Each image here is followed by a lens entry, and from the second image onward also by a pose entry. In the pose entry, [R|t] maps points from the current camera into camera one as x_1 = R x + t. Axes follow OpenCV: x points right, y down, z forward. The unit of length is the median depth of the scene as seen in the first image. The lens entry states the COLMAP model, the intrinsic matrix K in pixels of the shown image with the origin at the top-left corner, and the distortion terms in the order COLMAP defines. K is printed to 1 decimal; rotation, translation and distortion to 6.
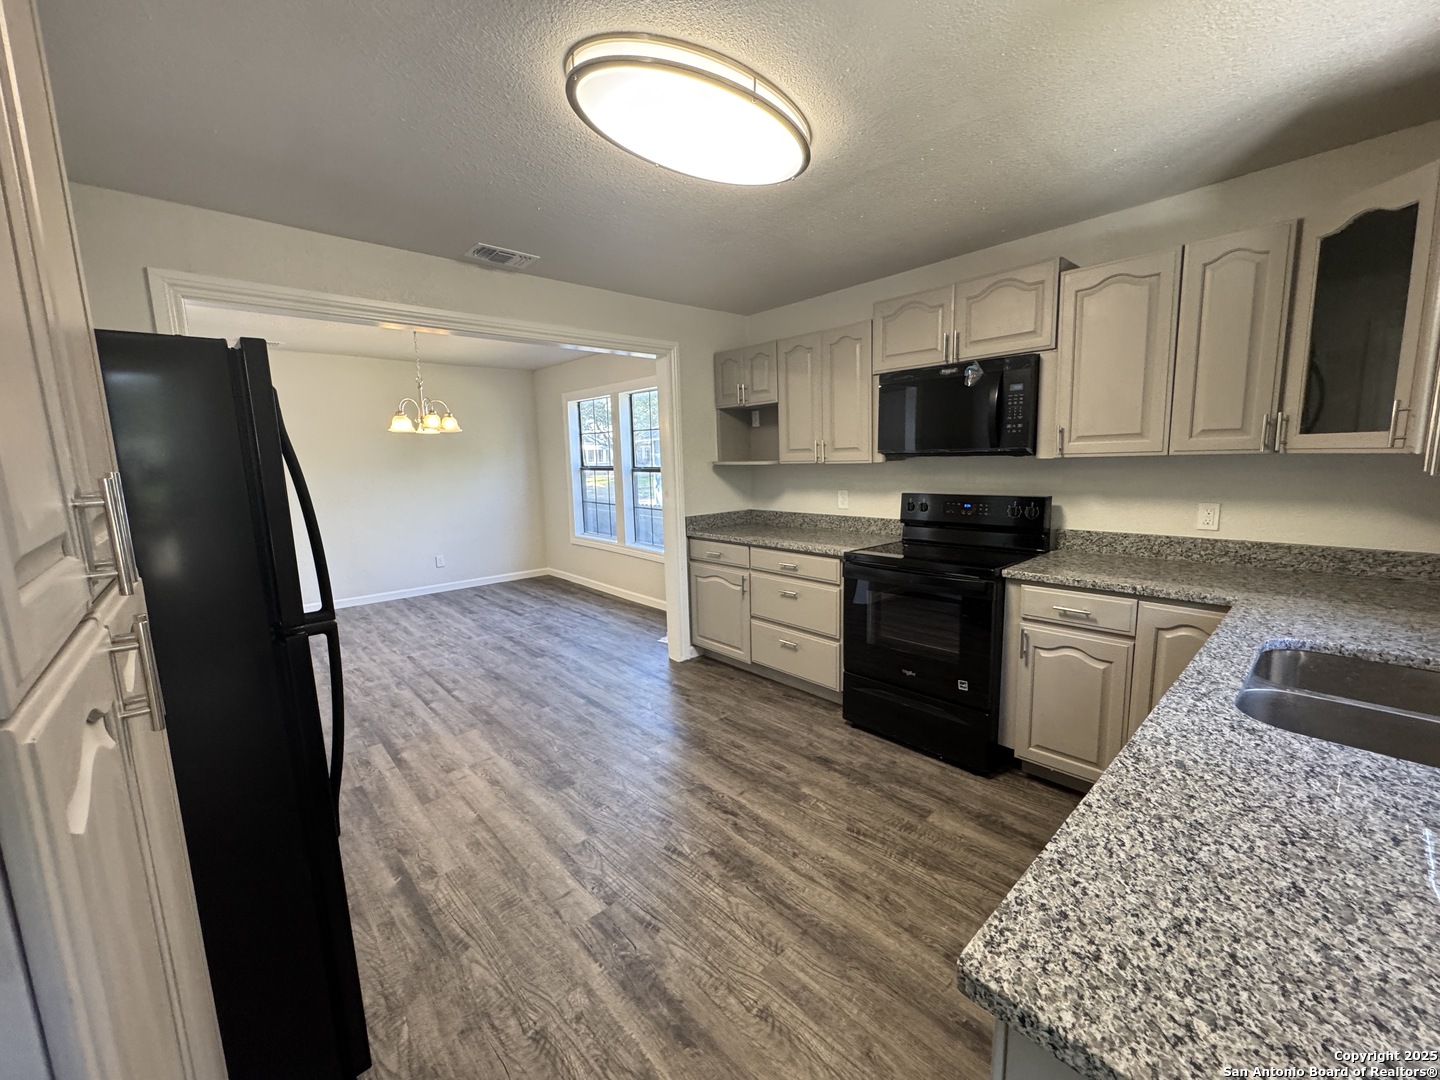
lens RADIAL K [[575.9, 0, 720.8], [0, 575.9, 539.6], [0, 0, 1]] dist [-0.006258, 0.000814]
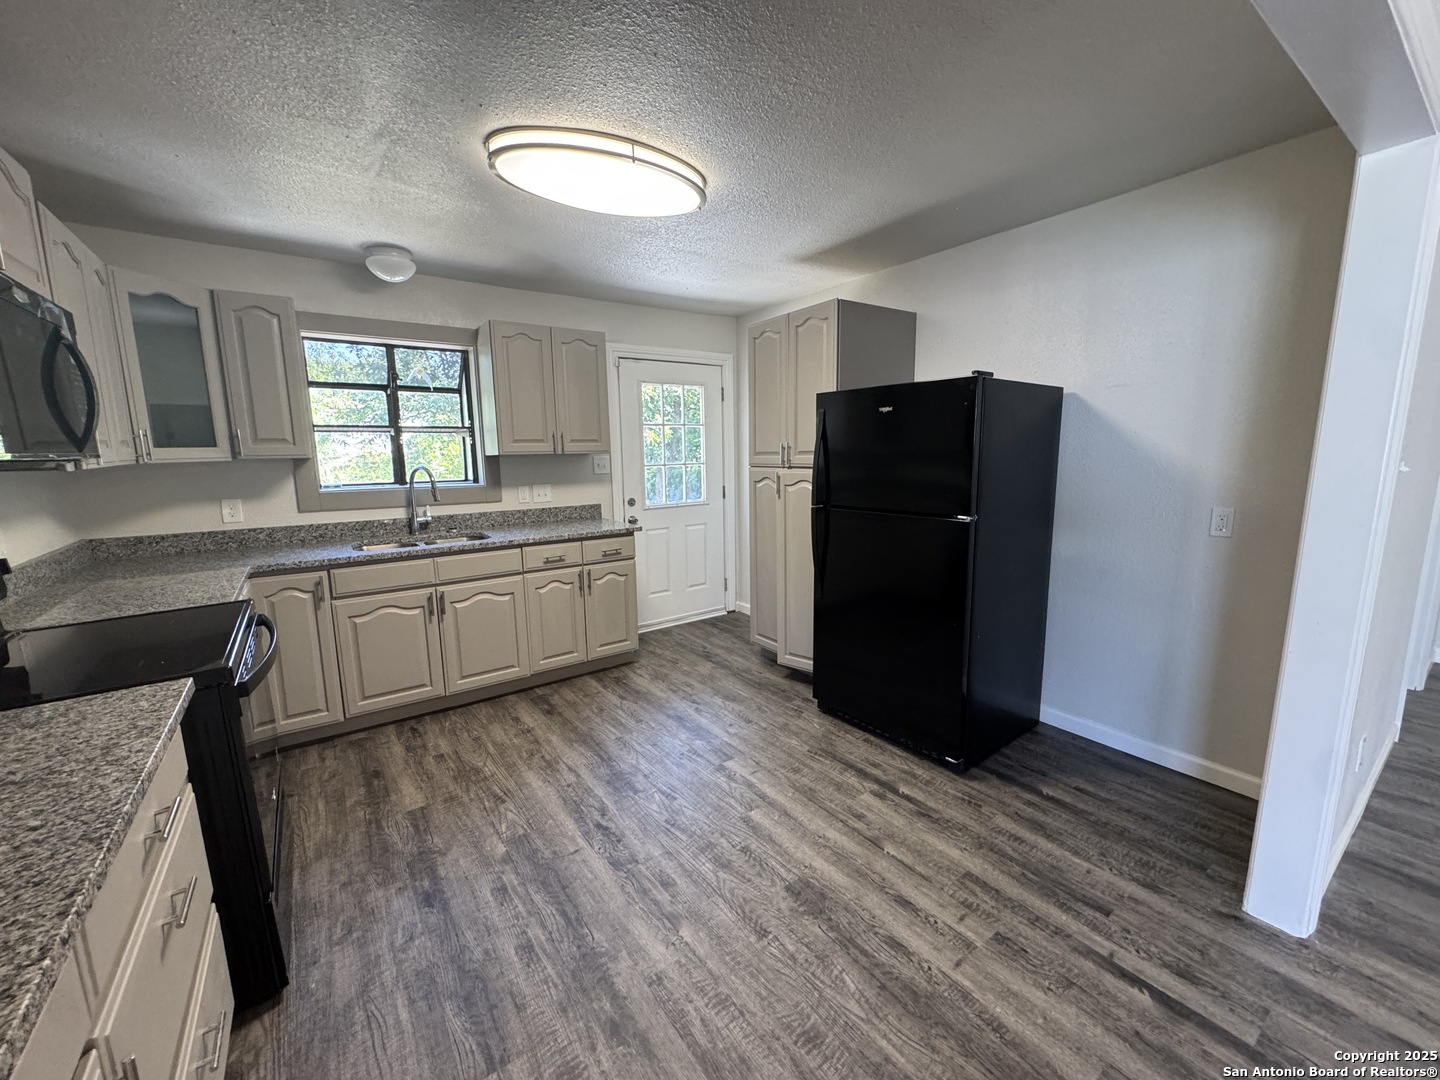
lens RADIAL K [[575.9, 0, 721.0], [0, 575.9, 540.2], [0, 0, 1]] dist [-0.006258, 0.000814]
pose [[-0.992320, 0.022897, 0.121559, -0.252134], [0.058902, 0.951617, 0.301588, -0.202458], [-0.108772, 0.306432, -0.945657, 1.444530]]
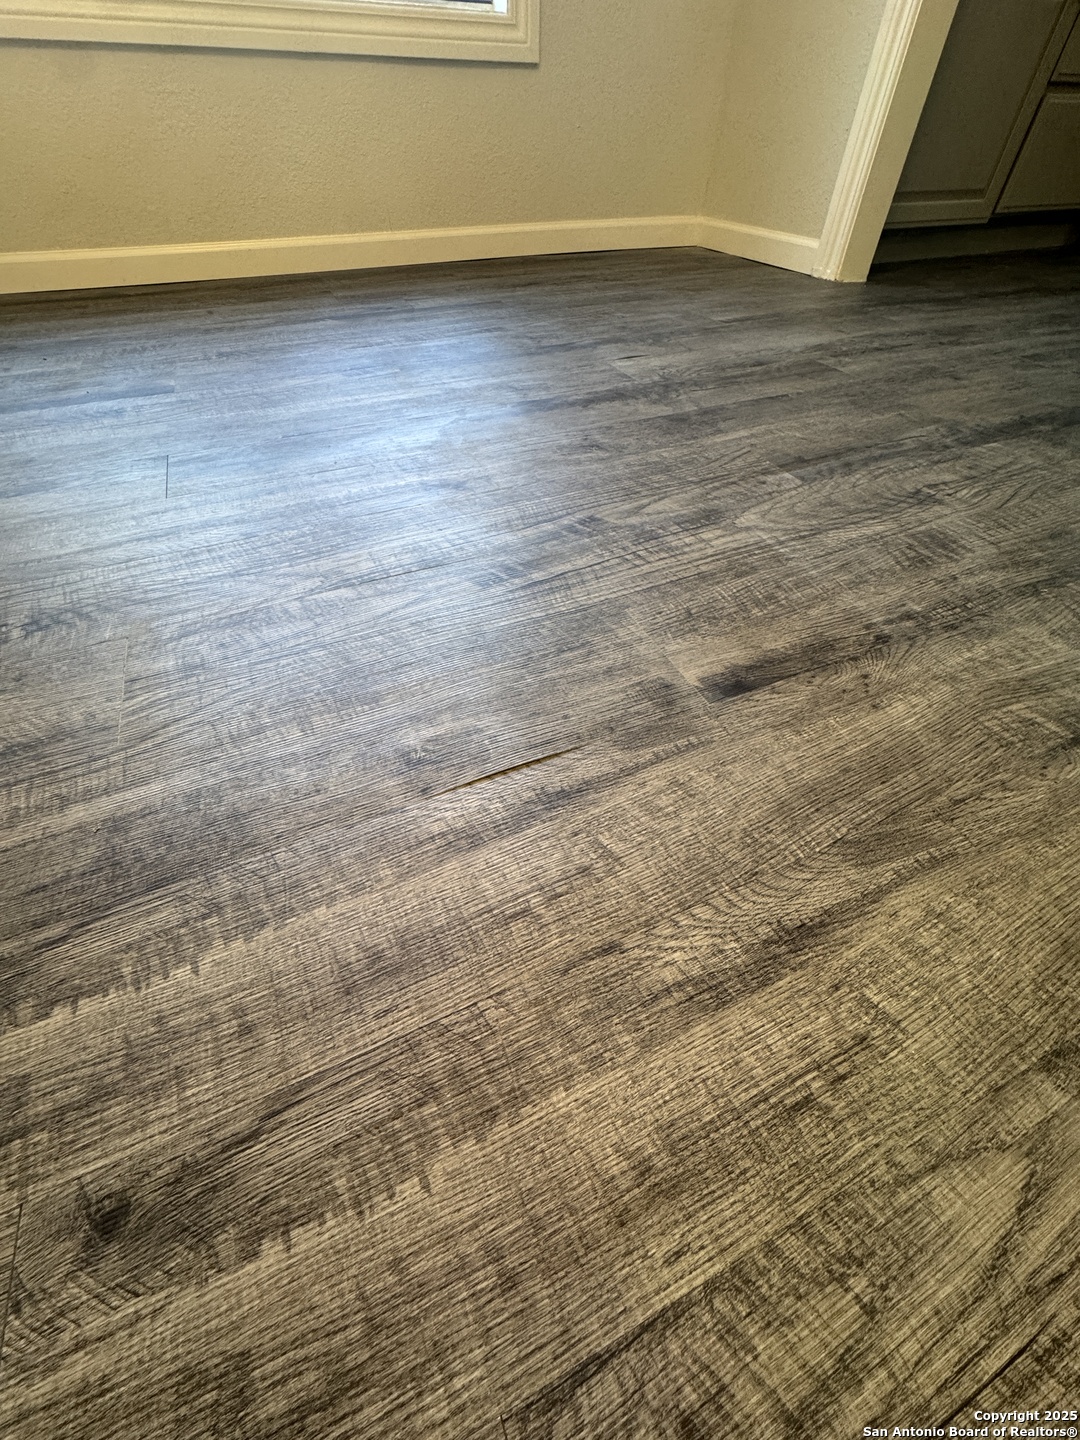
lens RADIAL K [[575.9, 0, 540.3], [0, 575.9, 721.2], [0, 0, 1]] dist [-0.006258, 0.000814]
pose [[0.323802, -0.675692, 0.662263, -0.992401], [0.126508, 0.724610, 0.677449, 0.186476], [-0.937629, -0.135578, 0.320110, 1.542443]]
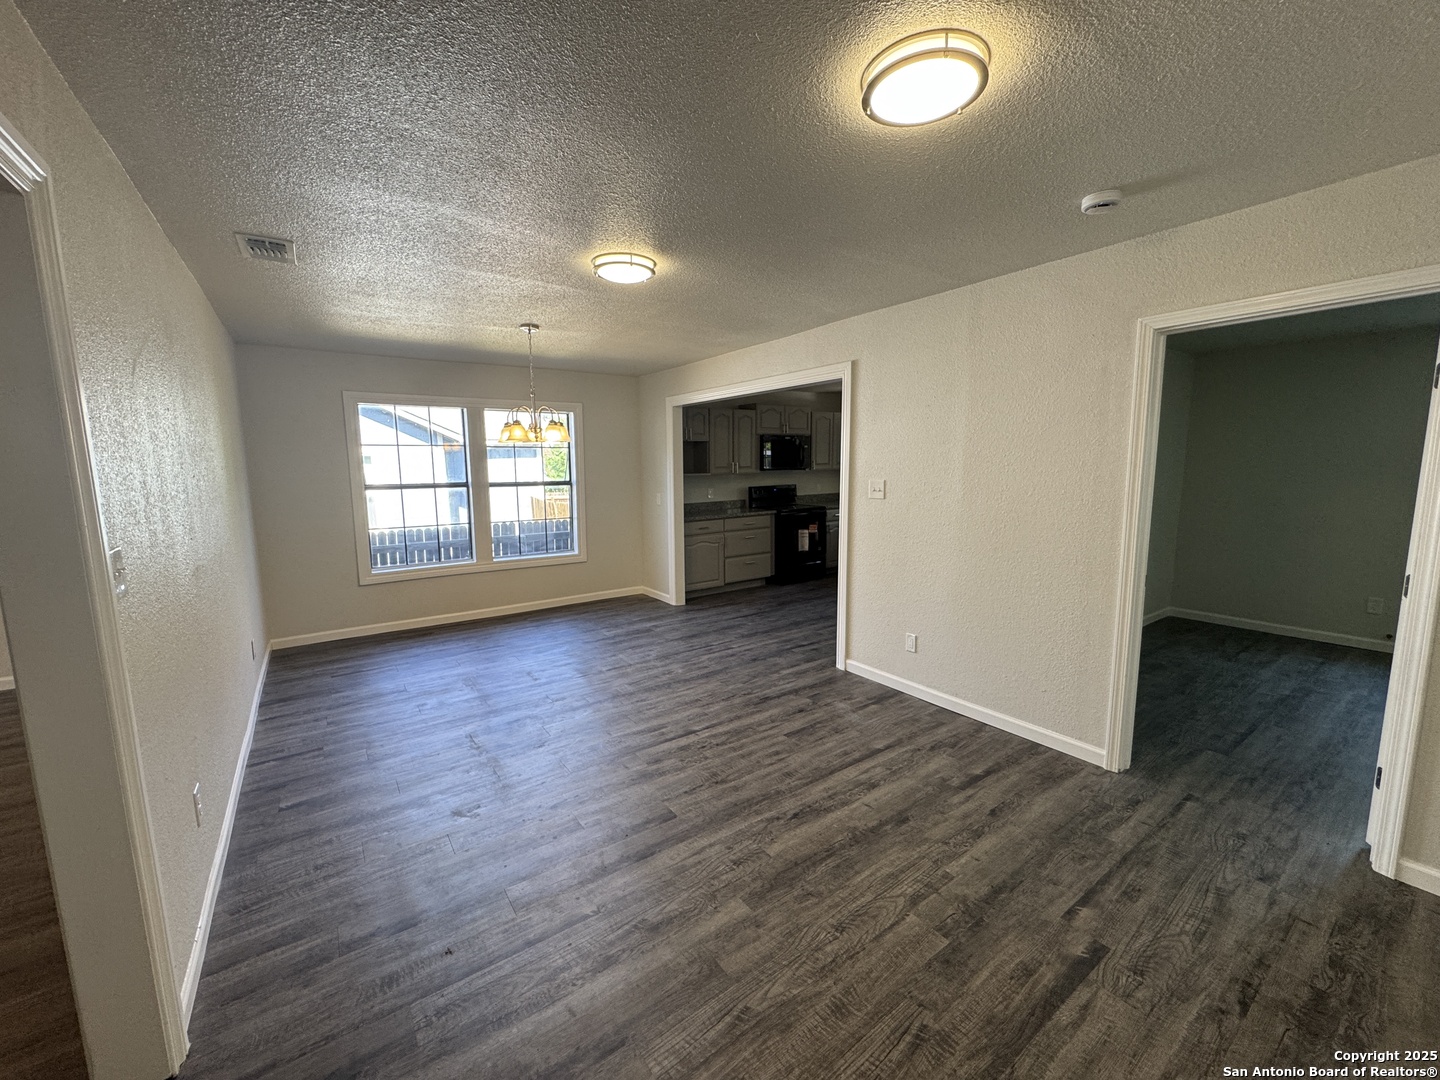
lens RADIAL K [[575.9, 0, 718.9], [0, 575.9, 538.5], [0, 0, 1]] dist [-0.006258, 0.000814]
pose [[0.124123, -0.110868, 0.986054, -2.280286], [0.152874, 0.984011, 0.091394, -0.126361], [-0.980420, 0.139397, 0.139087, 0.995310]]
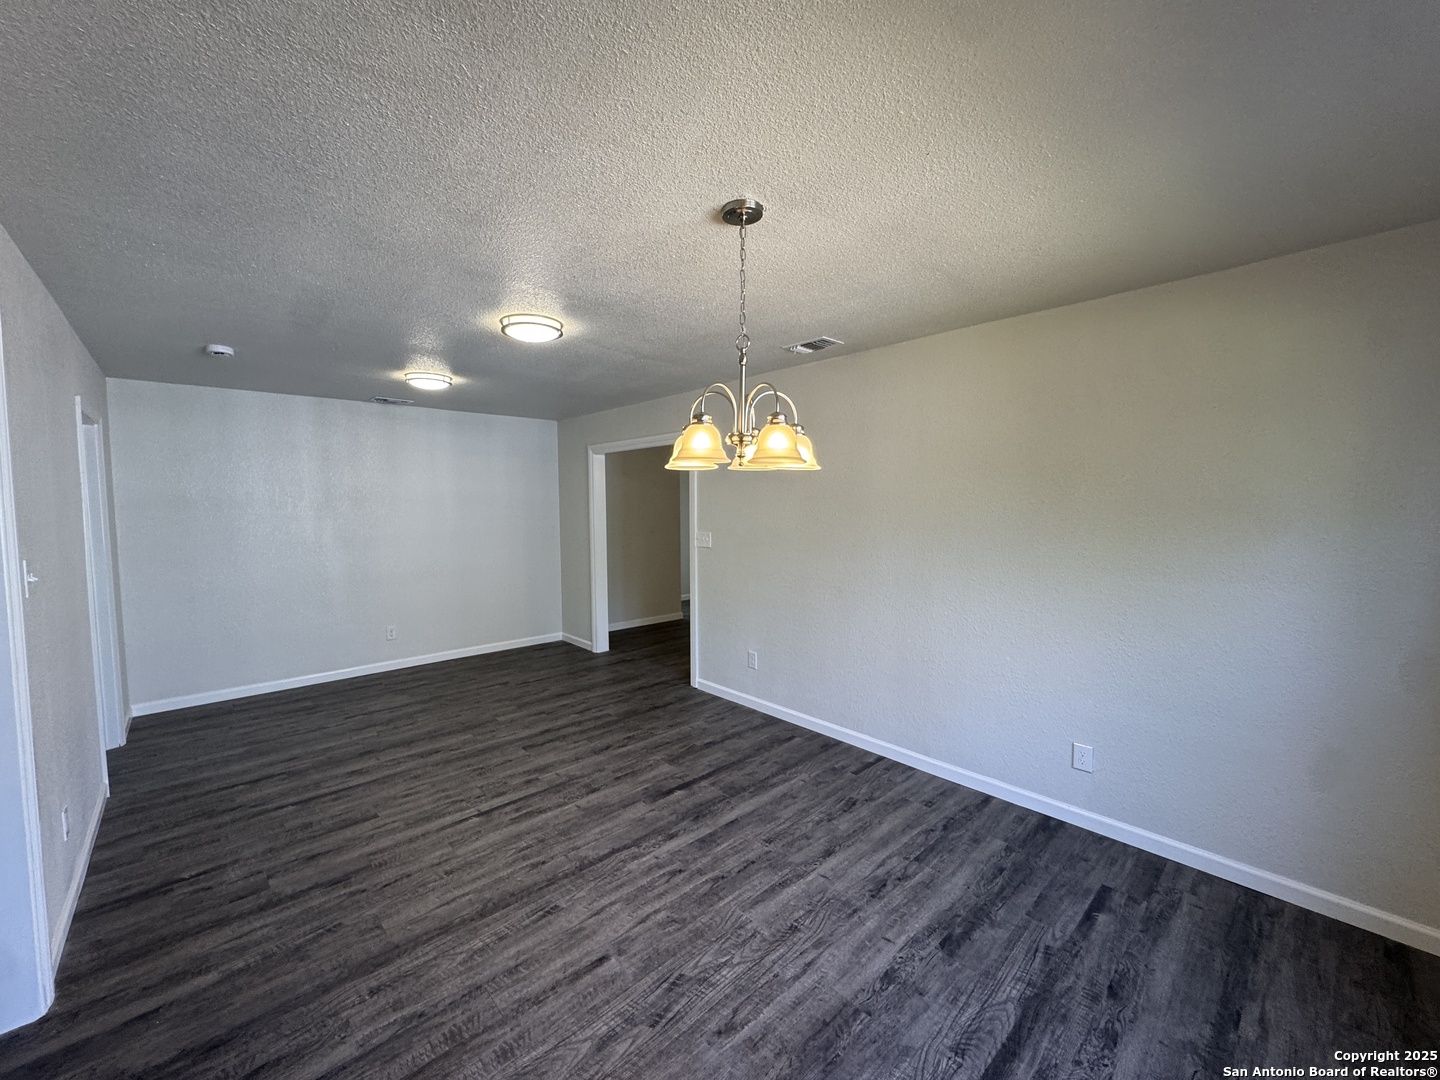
lens RADIAL K [[575.9, 0, 720.8], [0, 575.9, 541.9], [0, 0, 1]] dist [-0.006258, 0.000814]
pose [[0.008347, 0.089136, -0.995985, -0.177405], [-0.139610, 0.986368, 0.087105, -0.276877], [0.990171, 0.138322, 0.020678, 1.604451]]
